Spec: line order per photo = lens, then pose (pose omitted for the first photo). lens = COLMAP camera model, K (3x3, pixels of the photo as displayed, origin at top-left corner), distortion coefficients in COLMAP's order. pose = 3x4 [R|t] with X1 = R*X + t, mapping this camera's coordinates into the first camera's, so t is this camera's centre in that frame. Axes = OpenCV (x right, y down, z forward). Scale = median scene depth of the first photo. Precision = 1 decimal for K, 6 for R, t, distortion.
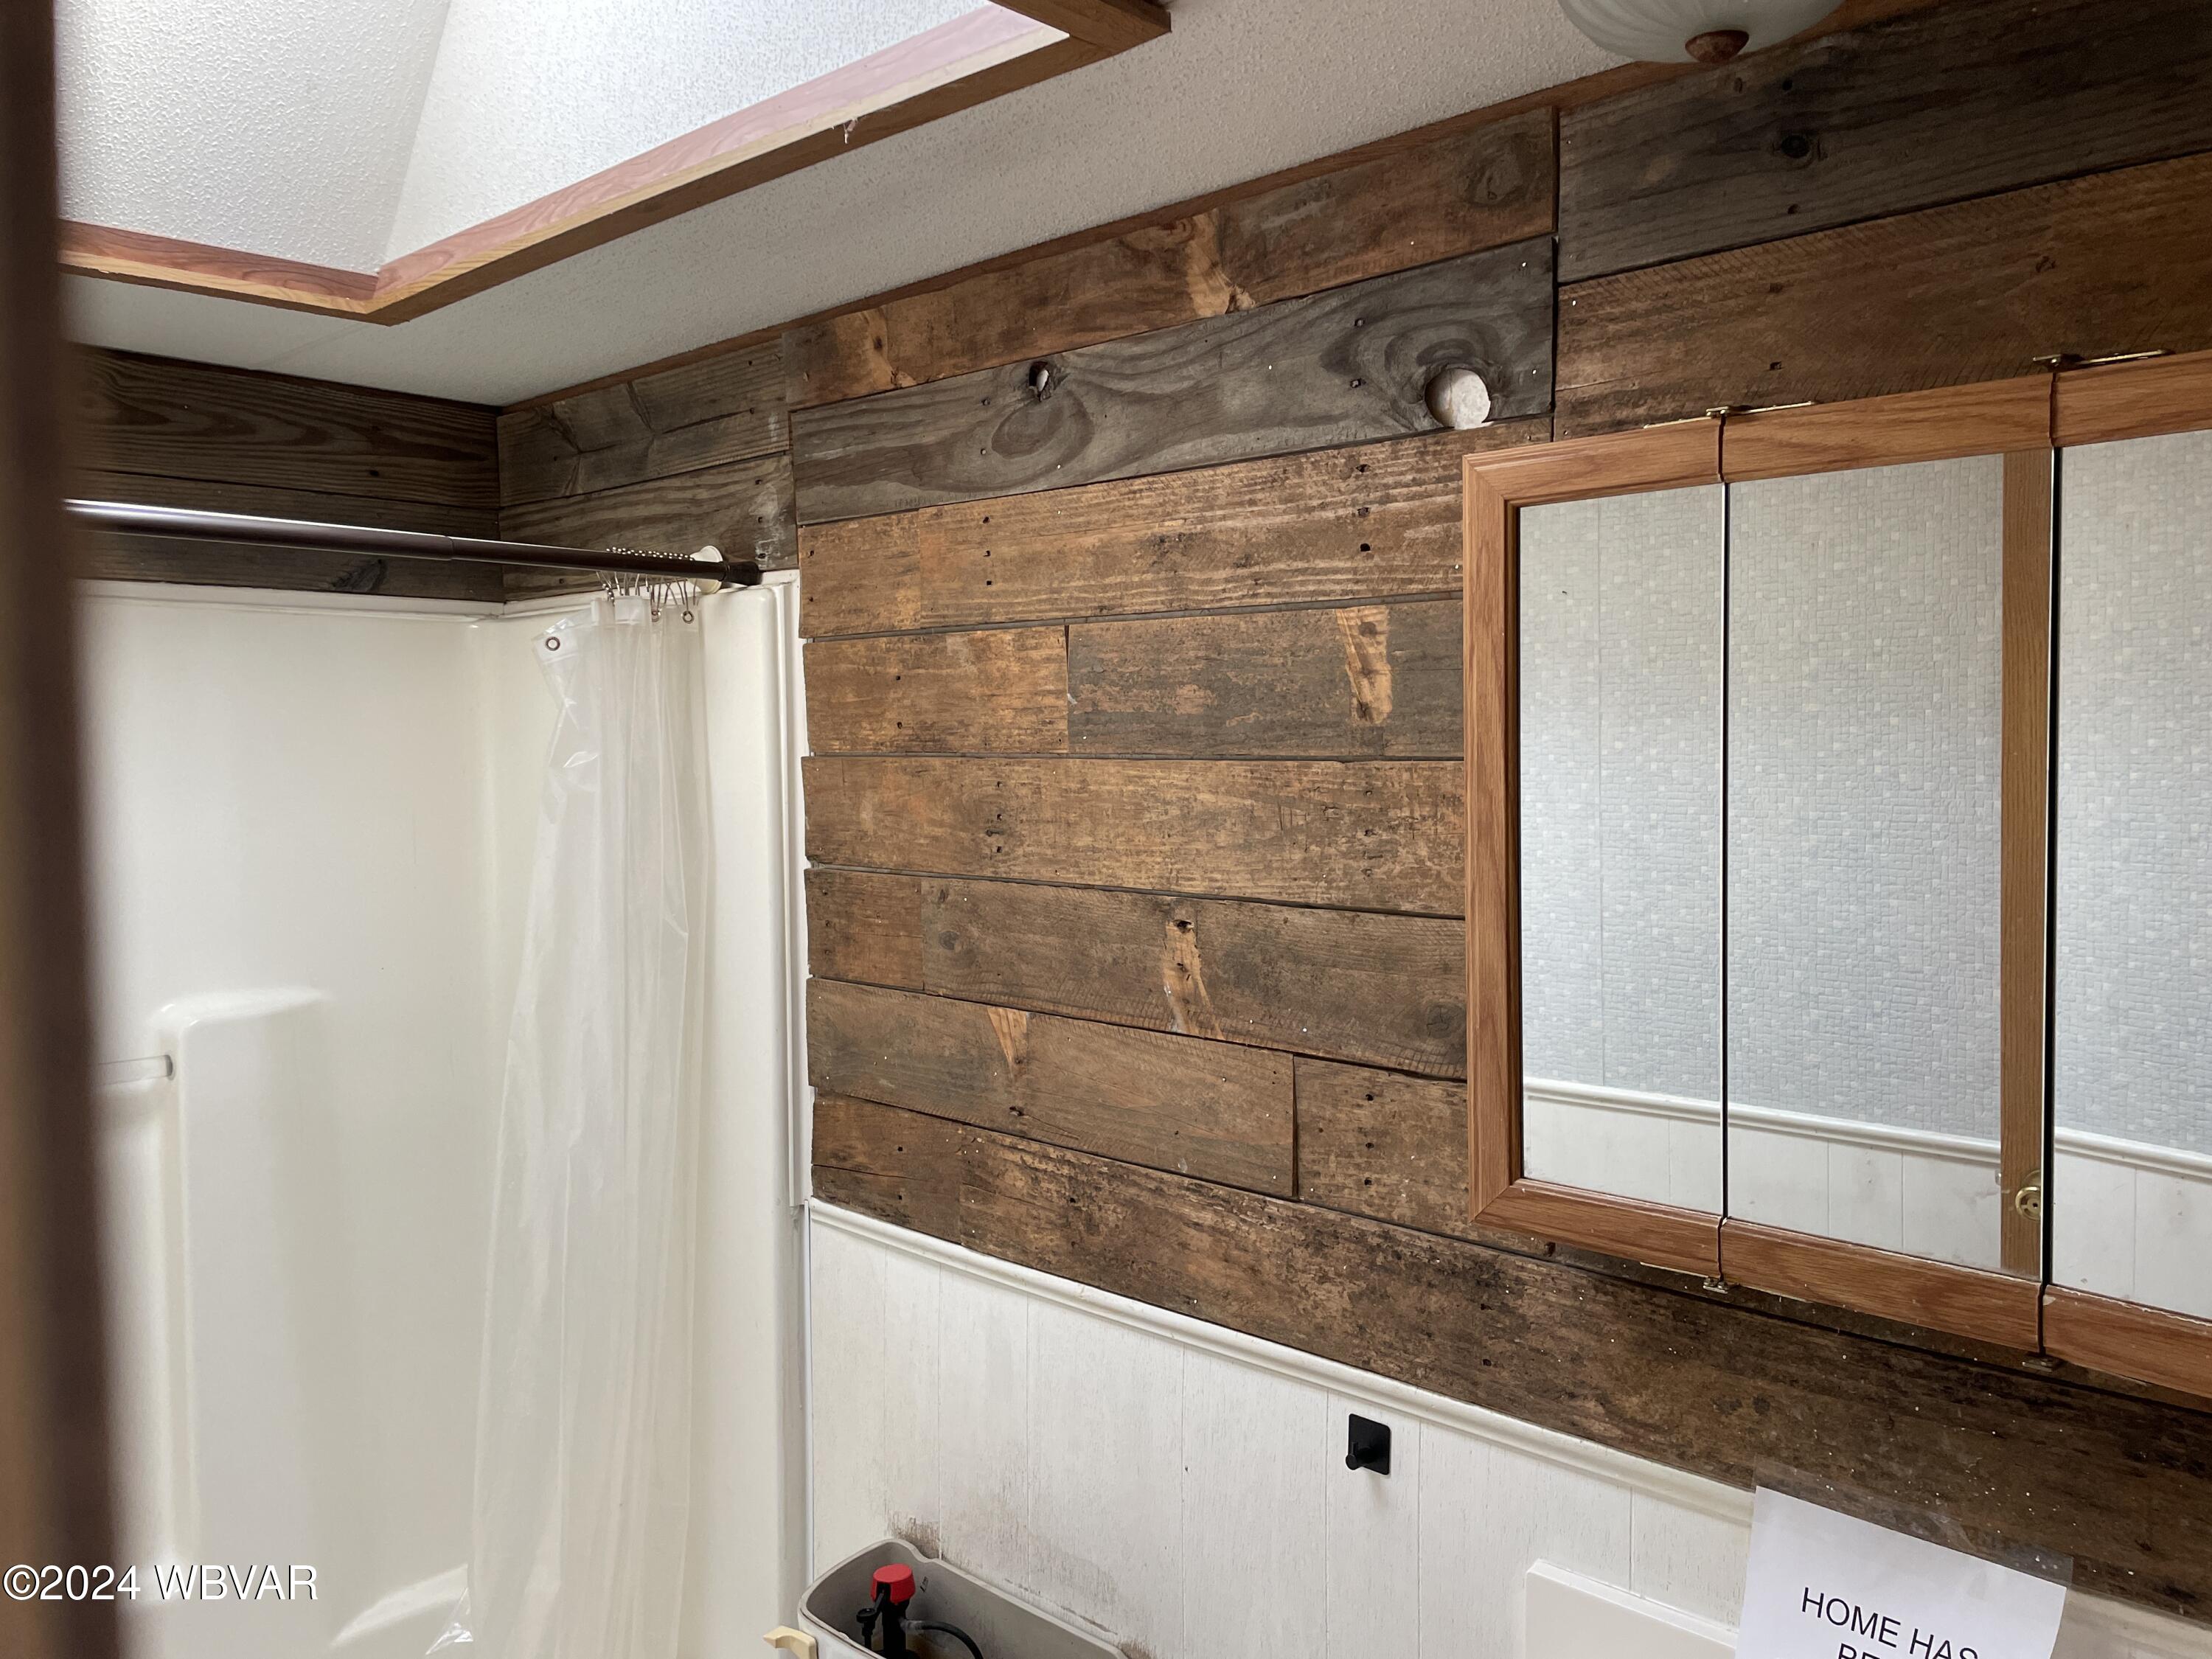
lens RADIAL K [[1664.1, 0, 1107.6], [0, 1664.1, 826.8], [0, 0, 1]] dist [0.080086, -0.096455]
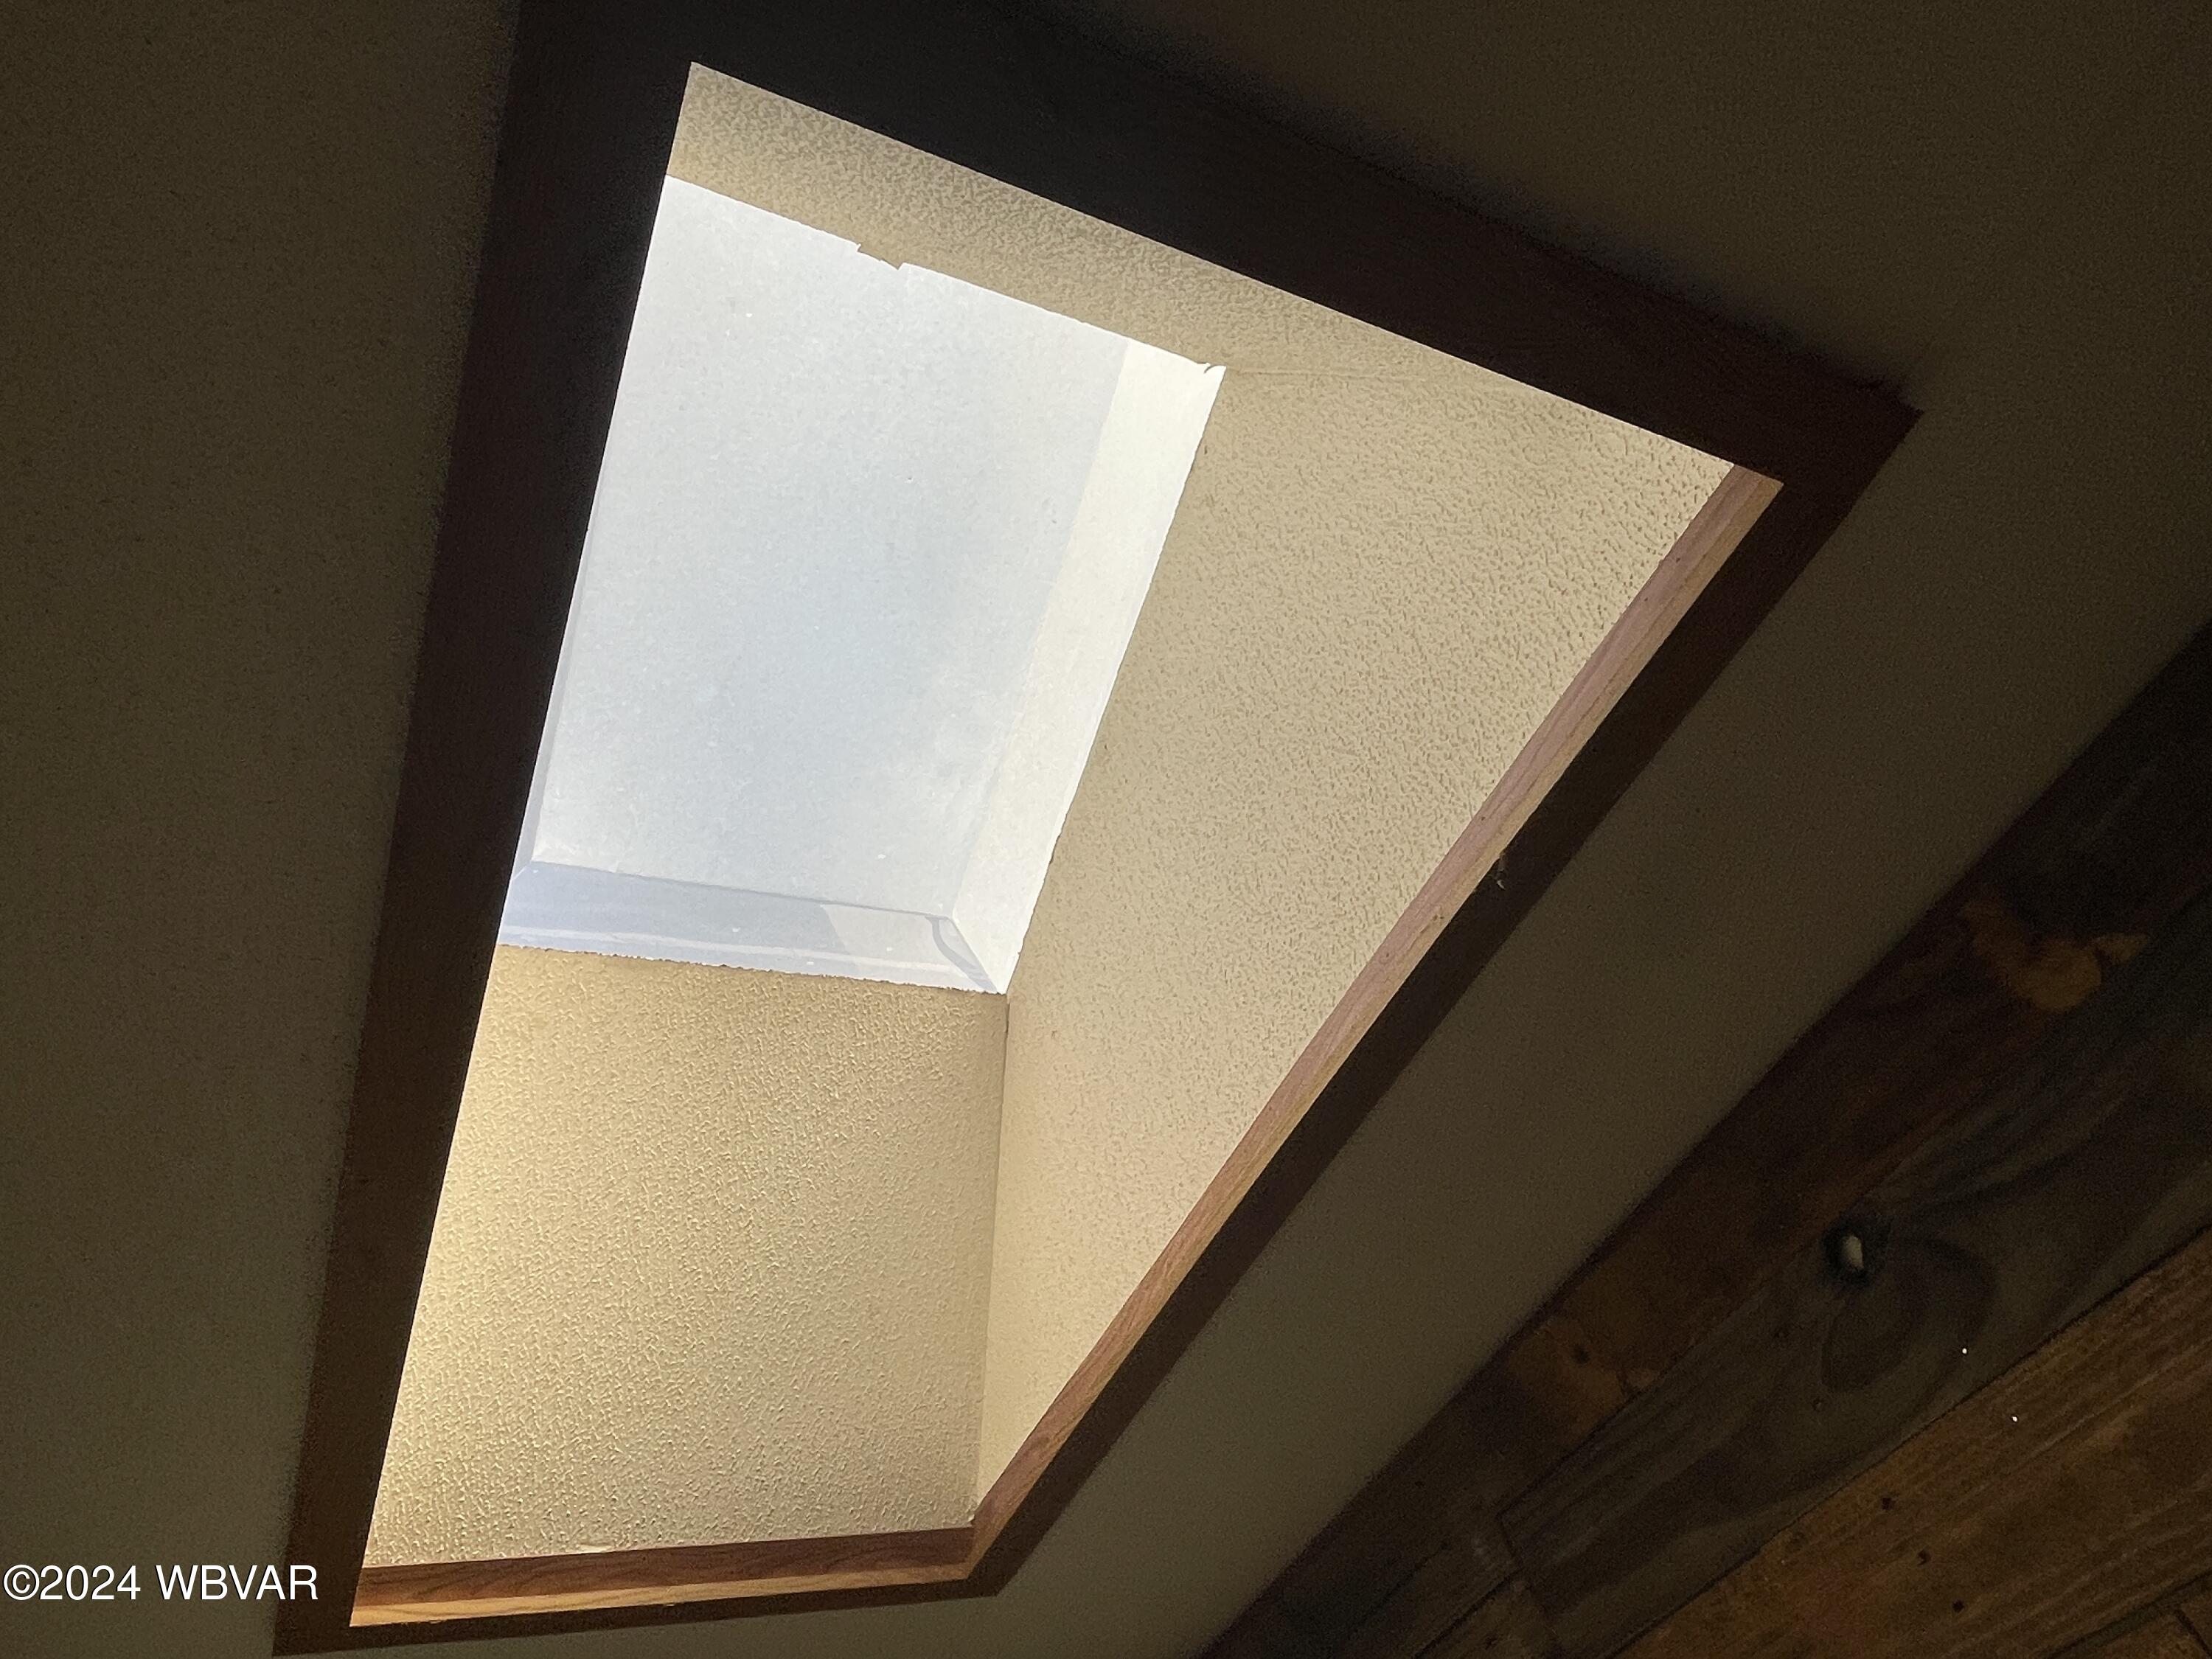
lens RADIAL K [[1442.1, 0, 1101.7], [0, 1442.1, 828.7], [0, 0, 1]] dist [-0.014831, 0.008890]
pose [[0.895754, -0.429573, -0.114419, -0.167361], [0.205432, 0.628245, -0.750404, -0.003635], [0.394237, 0.648672, 0.651001, 0.389720]]
